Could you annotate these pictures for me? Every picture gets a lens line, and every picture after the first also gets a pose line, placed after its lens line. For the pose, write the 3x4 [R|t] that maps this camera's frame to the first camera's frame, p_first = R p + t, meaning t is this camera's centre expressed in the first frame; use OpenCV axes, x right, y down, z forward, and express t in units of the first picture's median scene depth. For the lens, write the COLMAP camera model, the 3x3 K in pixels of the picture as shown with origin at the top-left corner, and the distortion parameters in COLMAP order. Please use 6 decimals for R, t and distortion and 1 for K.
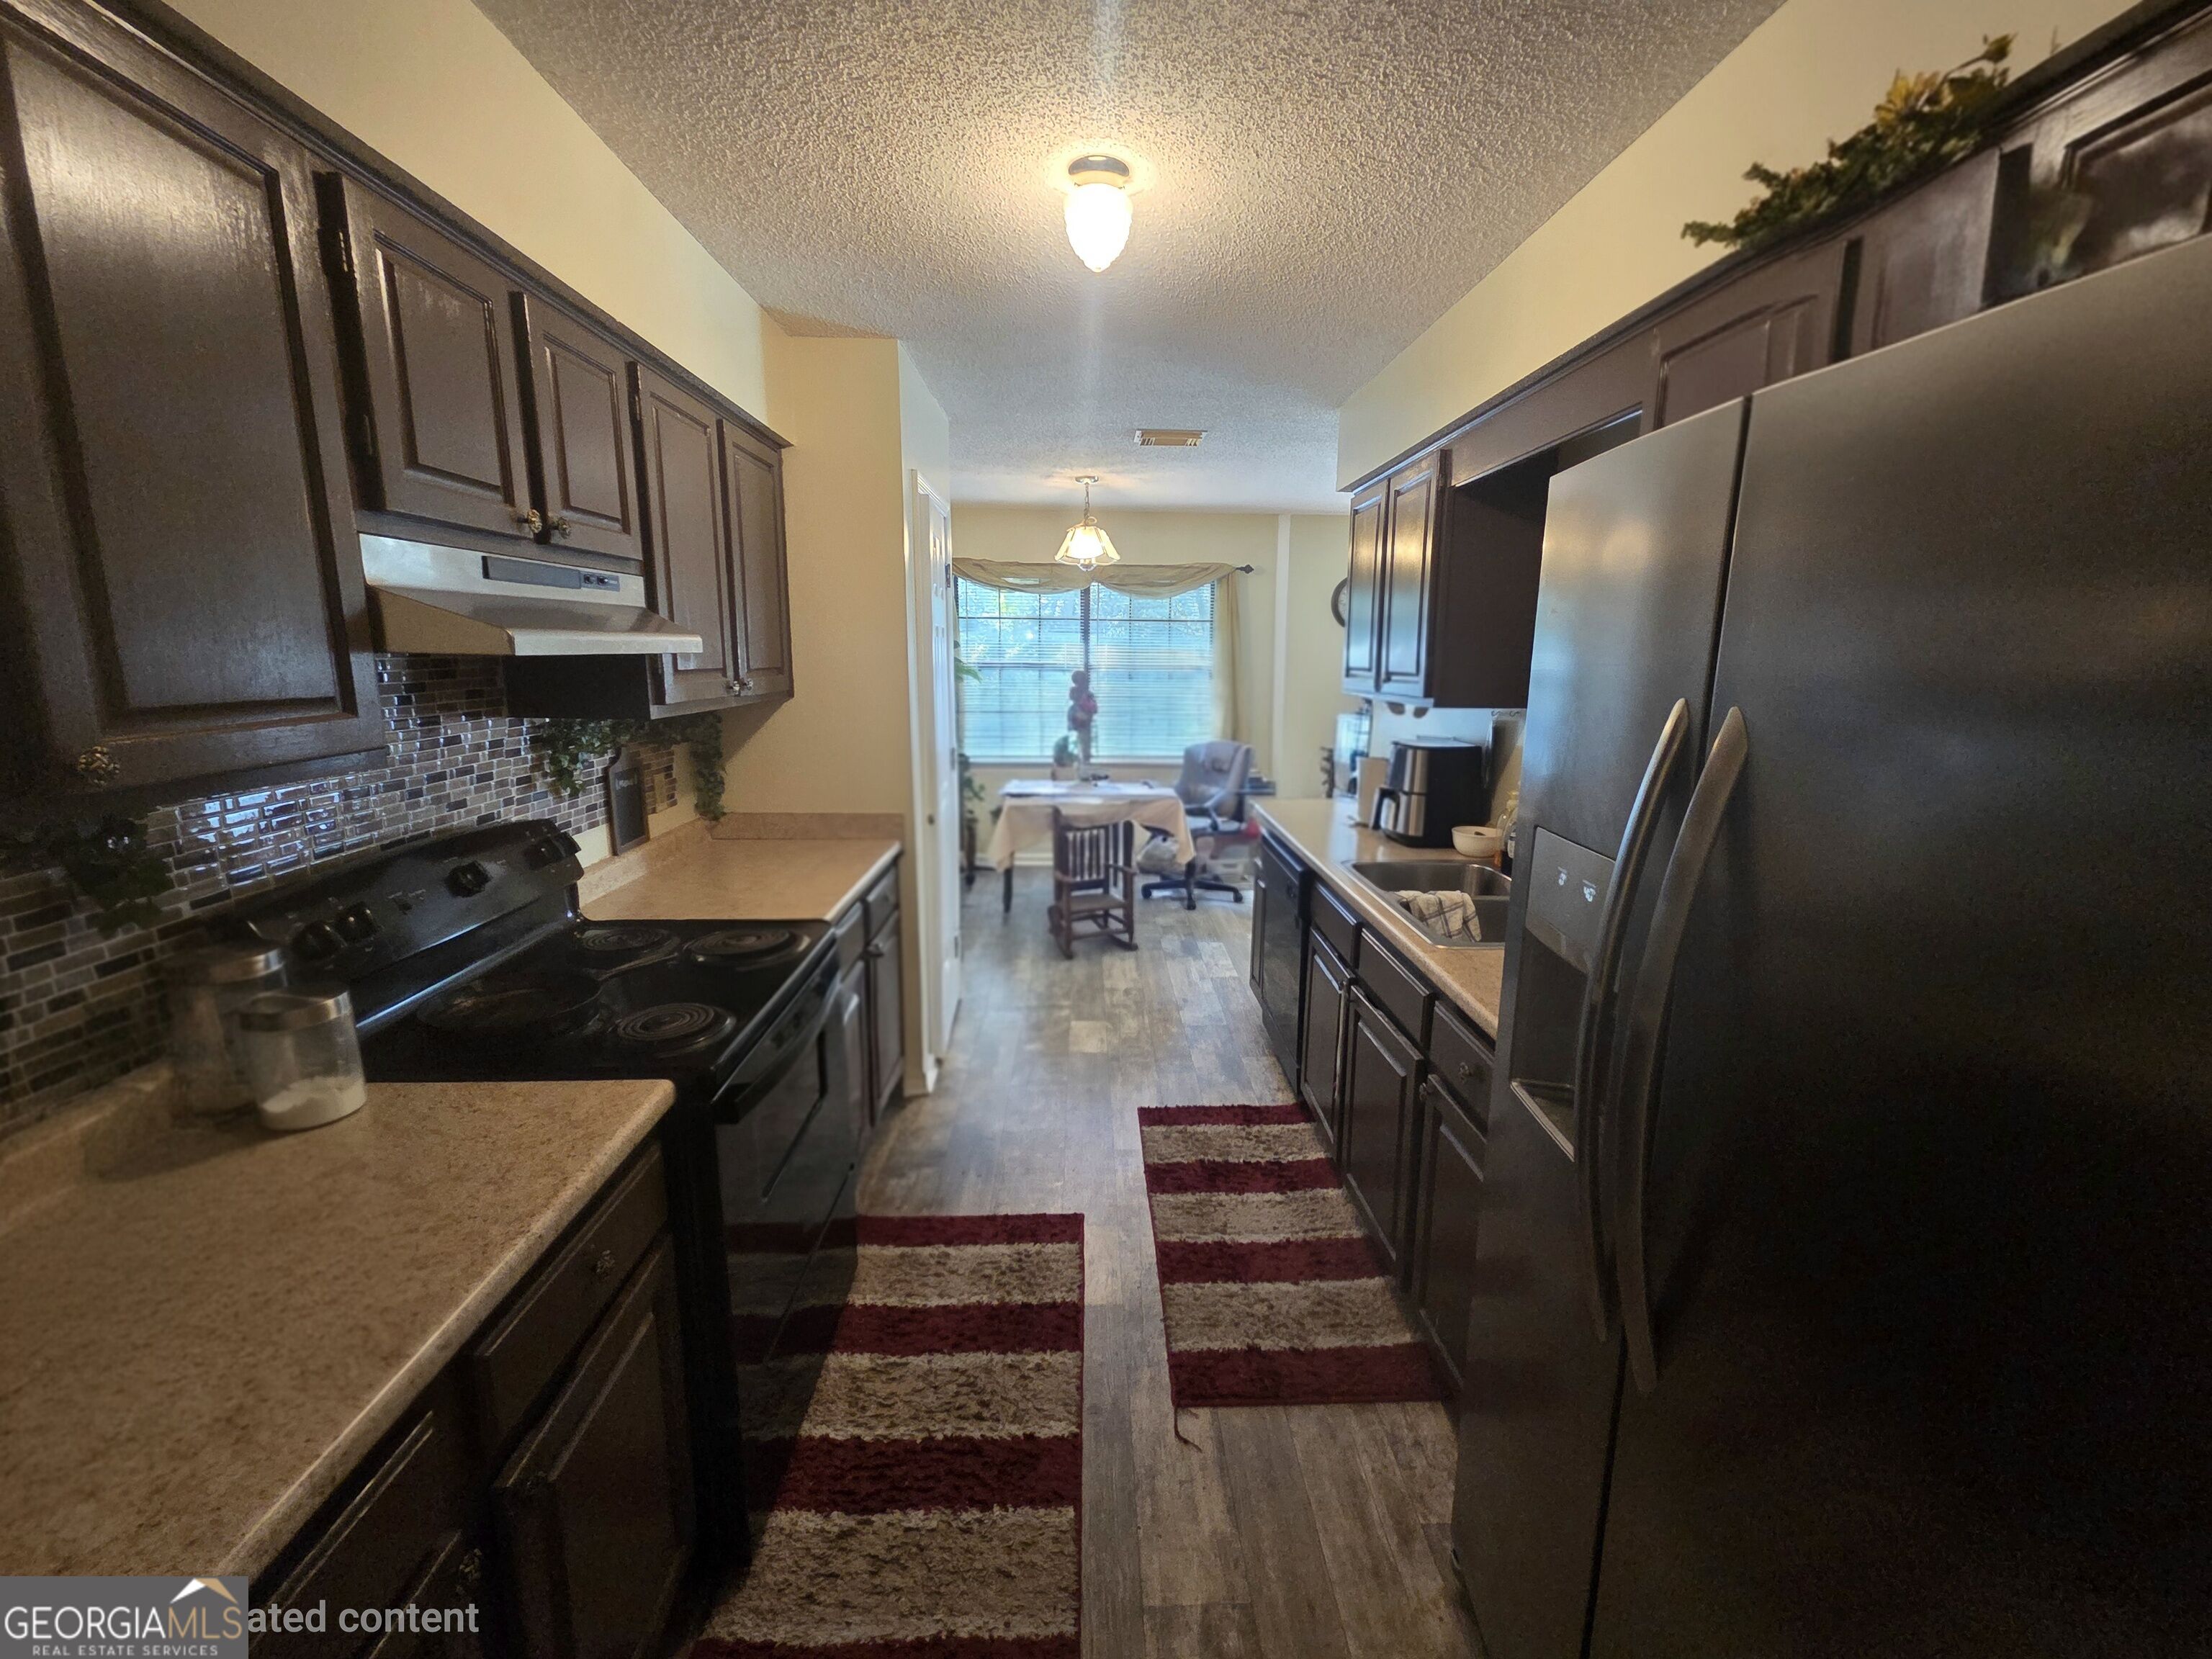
lens RADIAL K [[901.9, 0, 1122.0], [0, 901.9, 816.1], [0, 0, 1]] dist [0.001304, -0.000710]
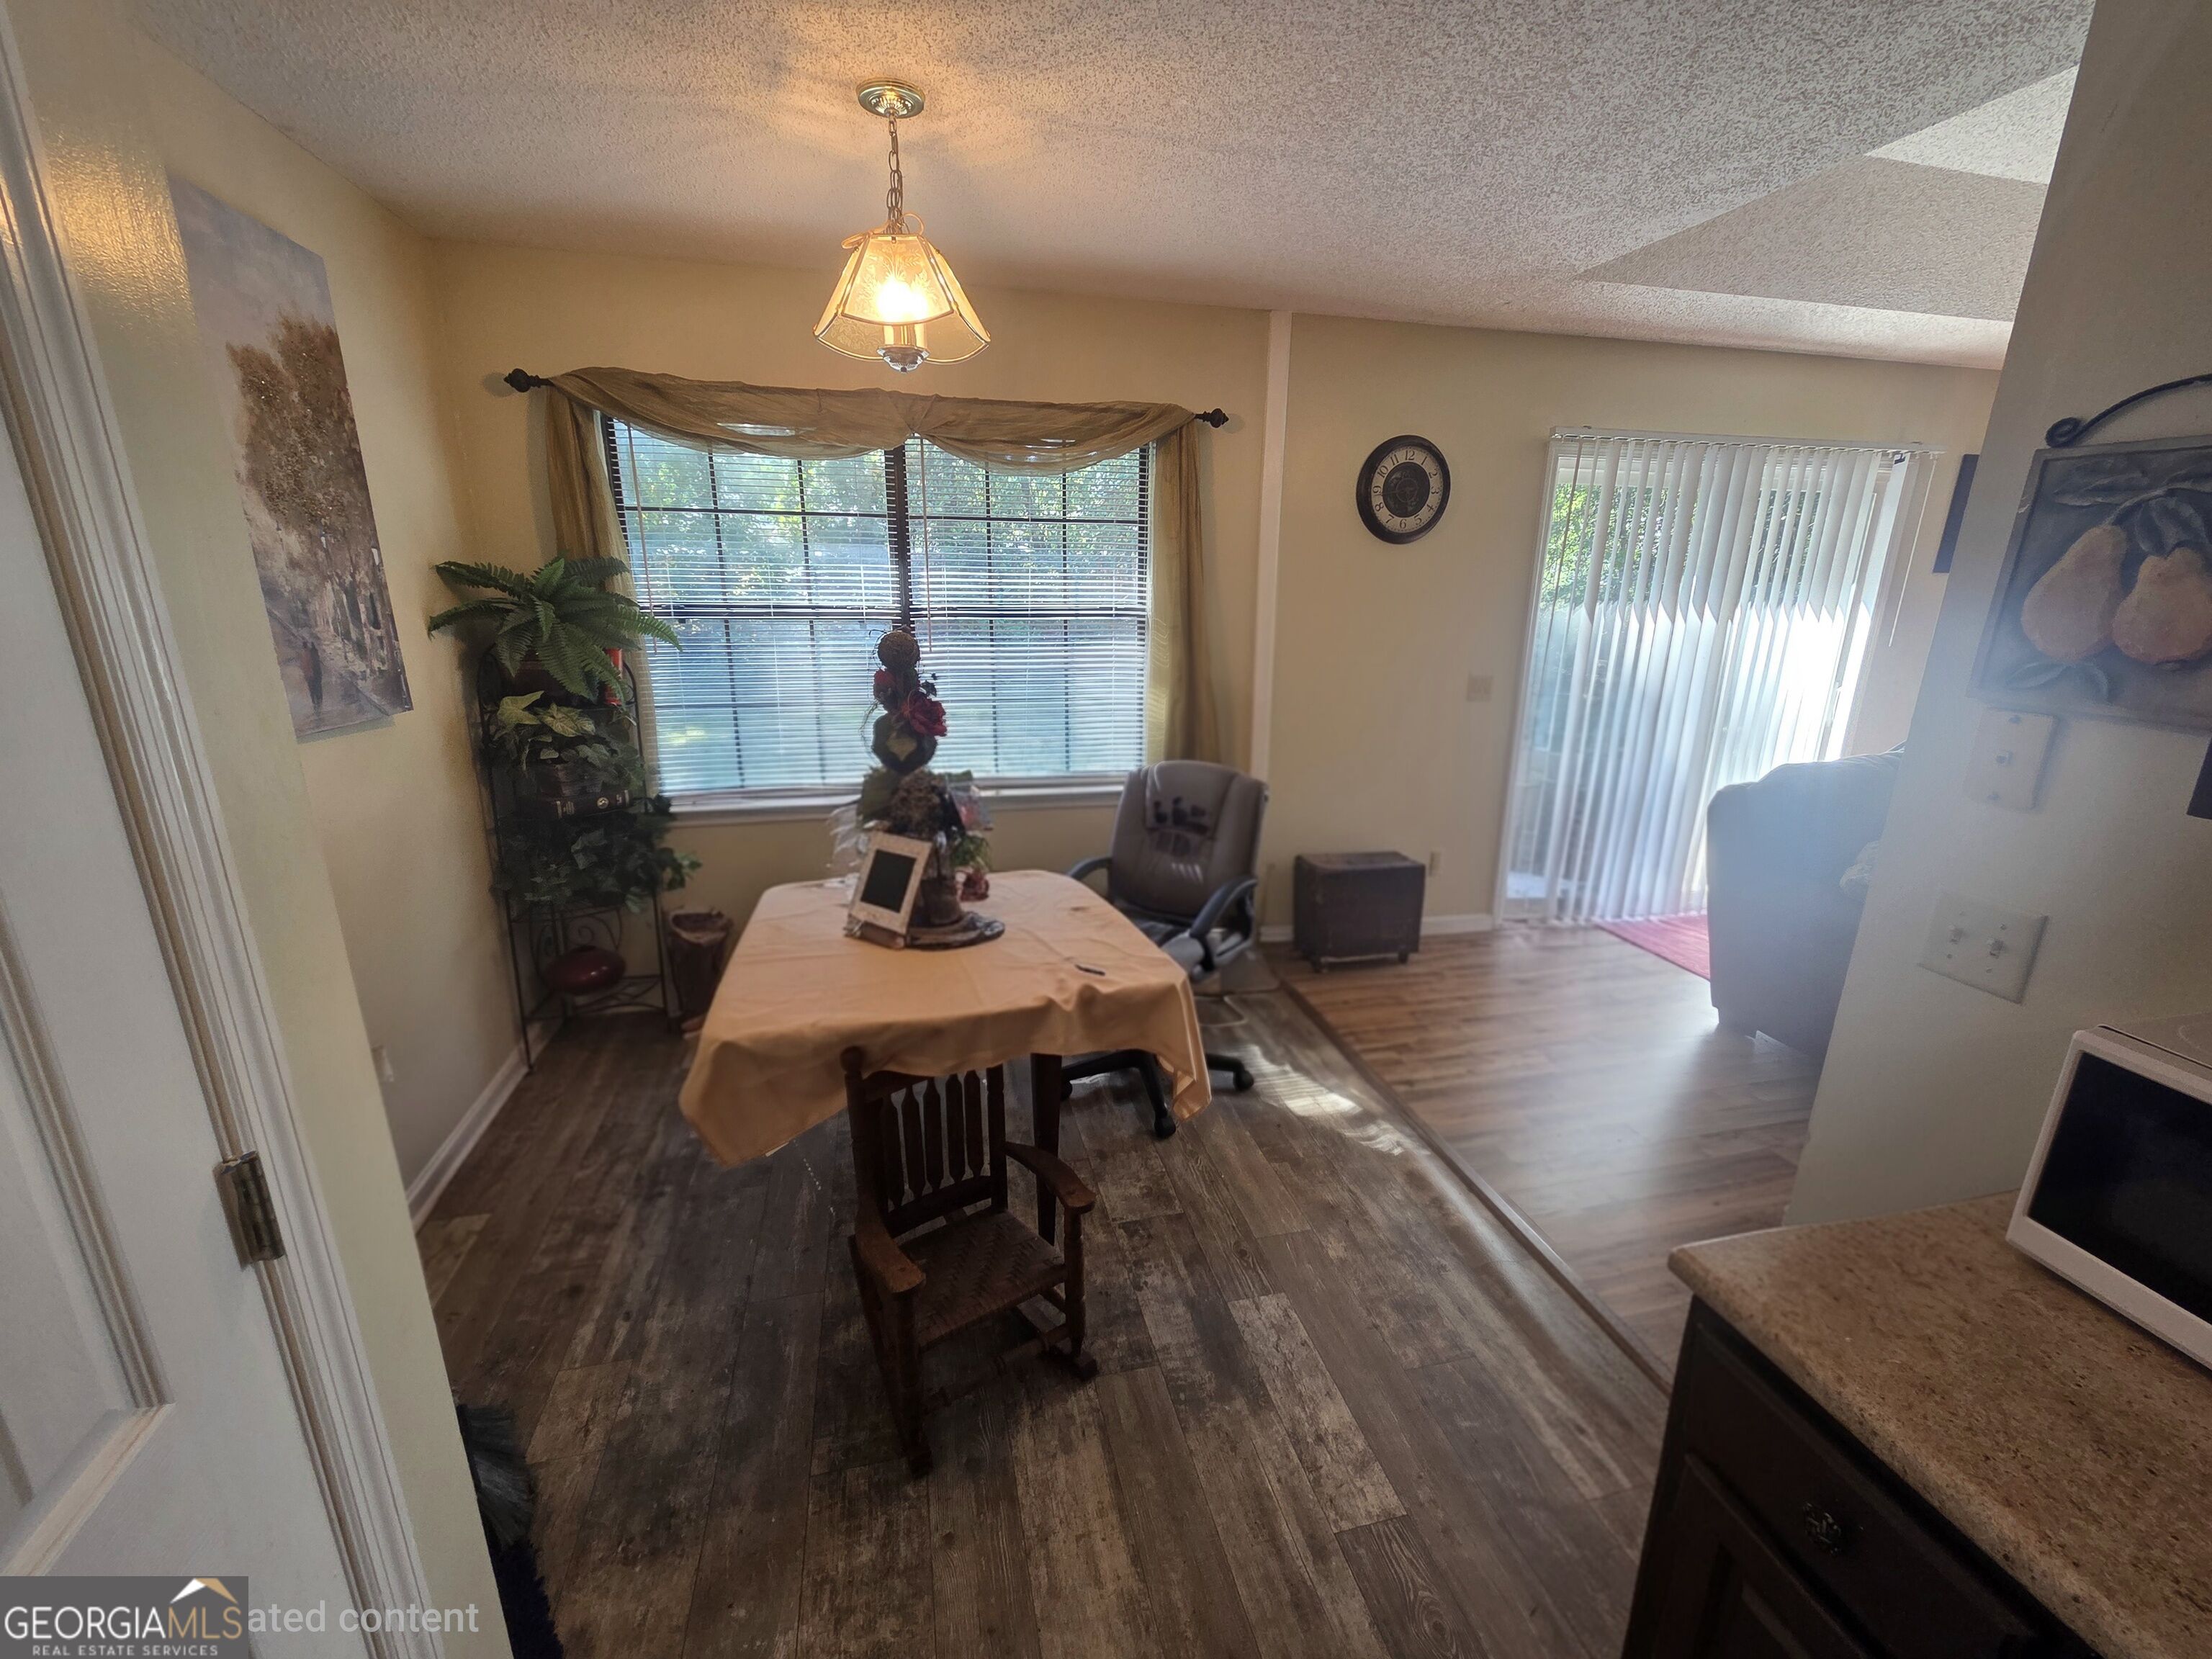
lens RADIAL K [[901.9, 0, 1116.6], [0, 901.9, 833.8], [0, 0, 1]] dist [0.001304, -0.000710]
pose [[0.980662, -0.053777, 0.188173, -0.038577], [0.034450, 0.993926, 0.104517, -0.137701], [-0.192651, -0.096014, 0.976559, 0.717758]]
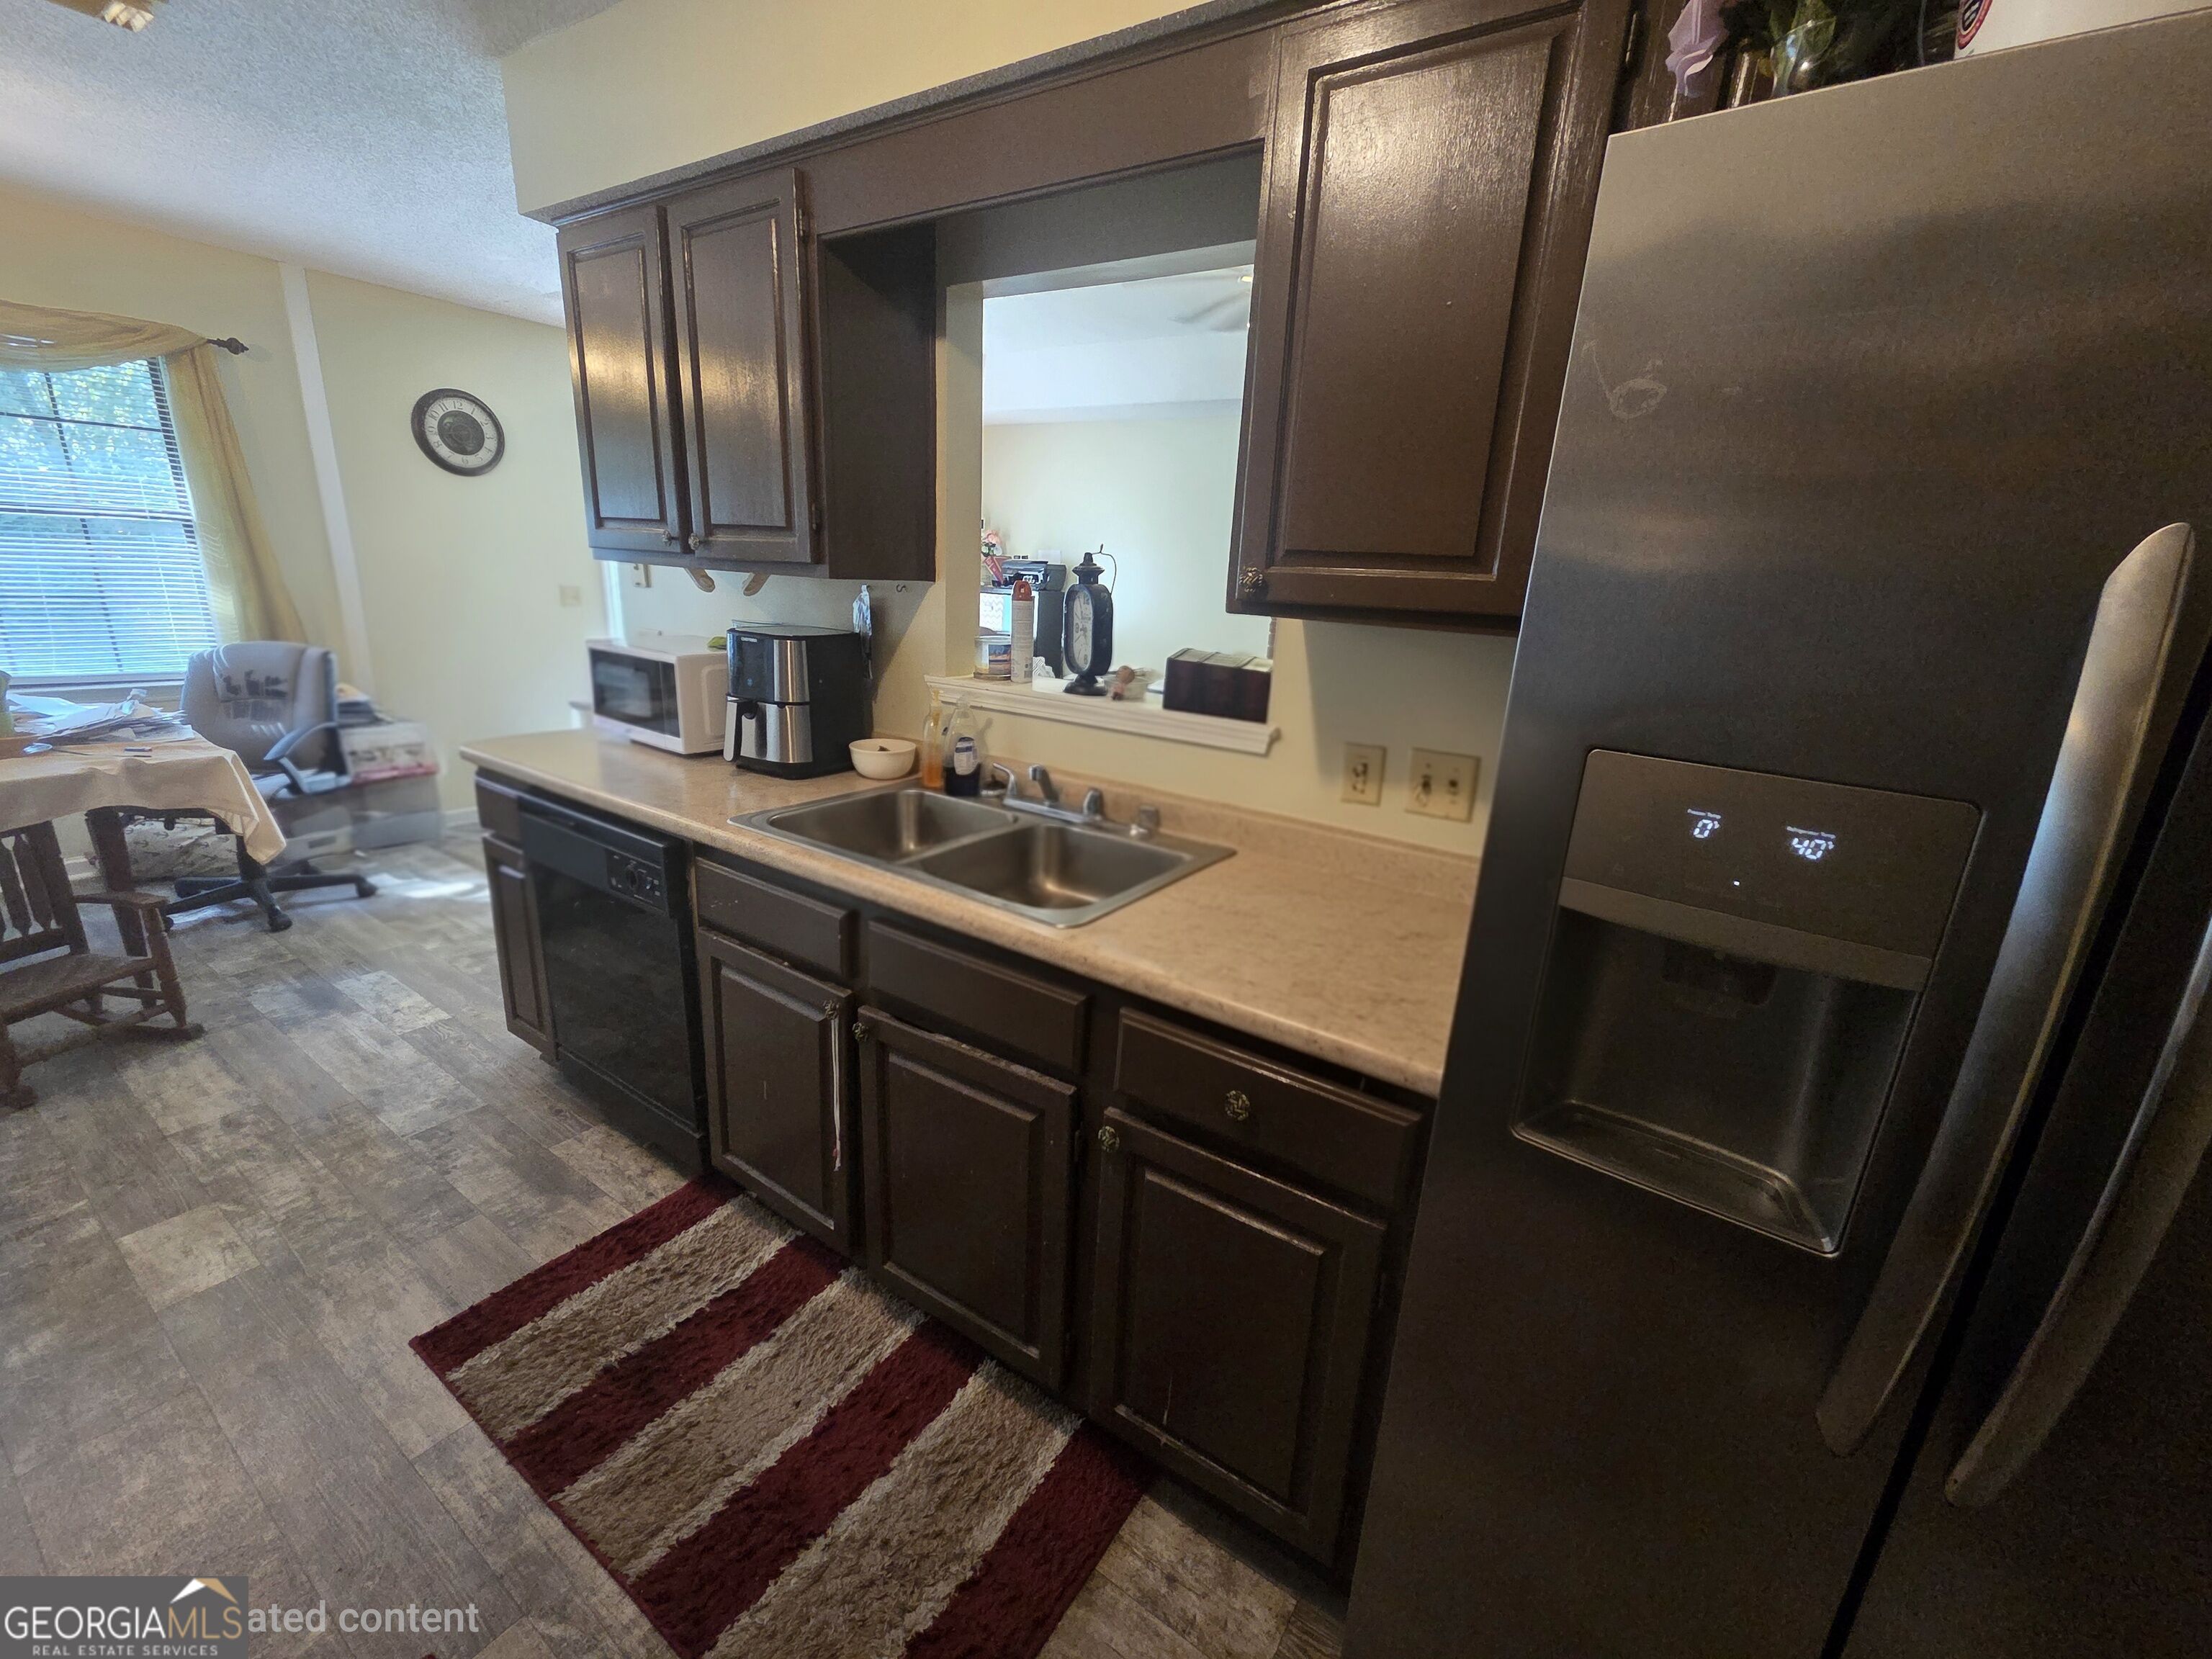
lens RADIAL K [[901.9, 0, 1117.8], [0, 901.9, 825.1], [0, 0, 1]] dist [0.001304, -0.000710]
pose [[0.587749, -0.199622, 0.784029, -0.068179], [0.095896, 0.979440, 0.177487, -0.022834], [-0.803340, -0.029132, 0.594808, 0.257640]]
